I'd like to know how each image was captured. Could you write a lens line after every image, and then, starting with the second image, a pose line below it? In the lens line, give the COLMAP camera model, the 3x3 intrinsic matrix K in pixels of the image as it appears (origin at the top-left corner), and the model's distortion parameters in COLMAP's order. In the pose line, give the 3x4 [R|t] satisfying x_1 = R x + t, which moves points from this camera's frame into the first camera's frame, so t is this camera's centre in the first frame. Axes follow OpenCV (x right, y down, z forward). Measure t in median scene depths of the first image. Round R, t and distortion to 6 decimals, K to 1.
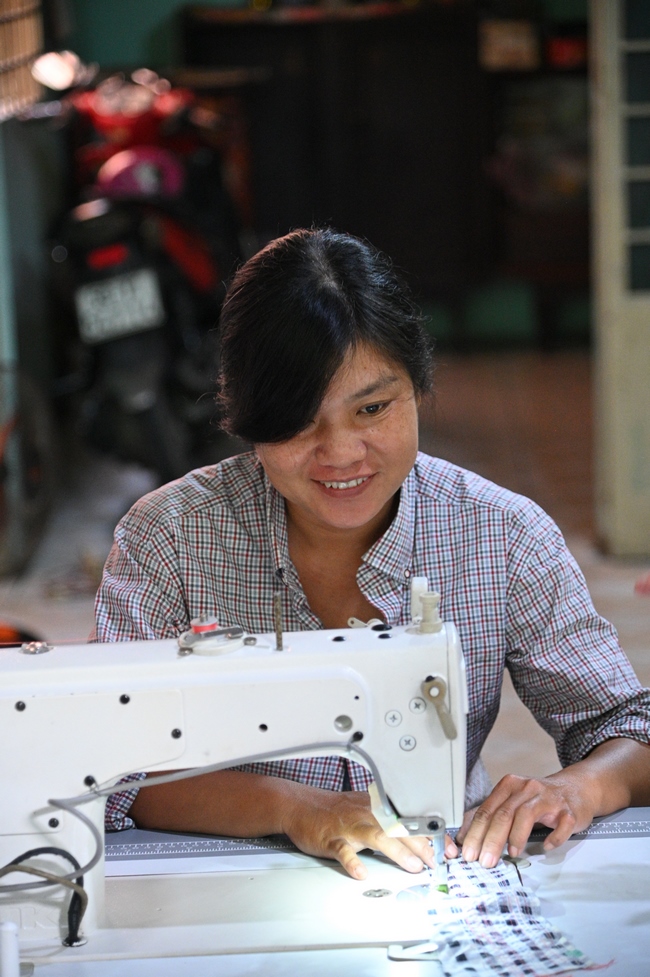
lens RADIAL K [[2837.7, 0, 325.0], [0, 2837.7, 488.5], [0, 0, 1]] dist [0.085744, 0.076560]
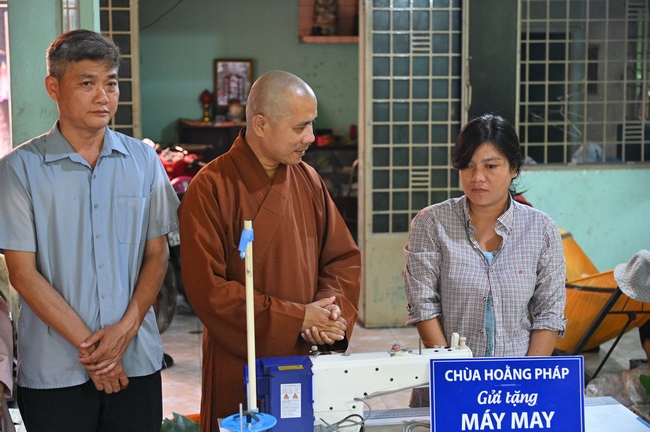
lens RADIAL K [[1147.5, 0, 325.0], [0, 1147.5, 216.0], [0, 0, 1]] dist [0.005982, 0.104789]
pose [[0.987872, 0.014777, 0.154563, -0.331952], [-0.003575, 0.997362, -0.072500, -0.007100], [-0.155227, 0.071068, 0.985319, -0.320907]]
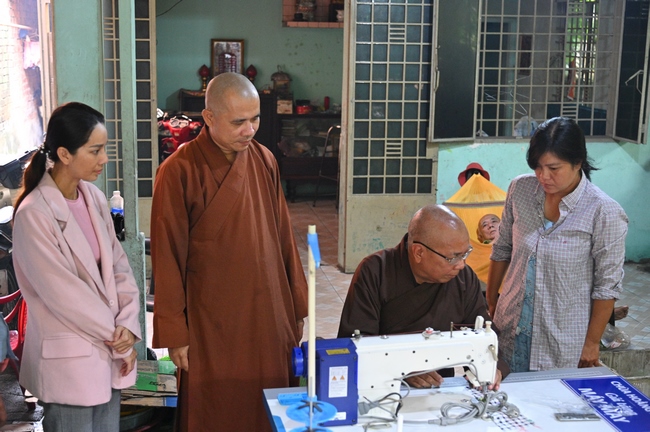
lens RADIAL K [[921.4, 0, 325.0], [0, 921.4, 216.0], [0, 0, 1]] dist [-0.007641, -0.009334]
pose [[0.978771, 0.015873, 0.204342, -0.419344], [-0.013935, 0.999843, -0.010919, -0.085340], [-0.204483, 0.007840, 0.978839, -0.146273]]
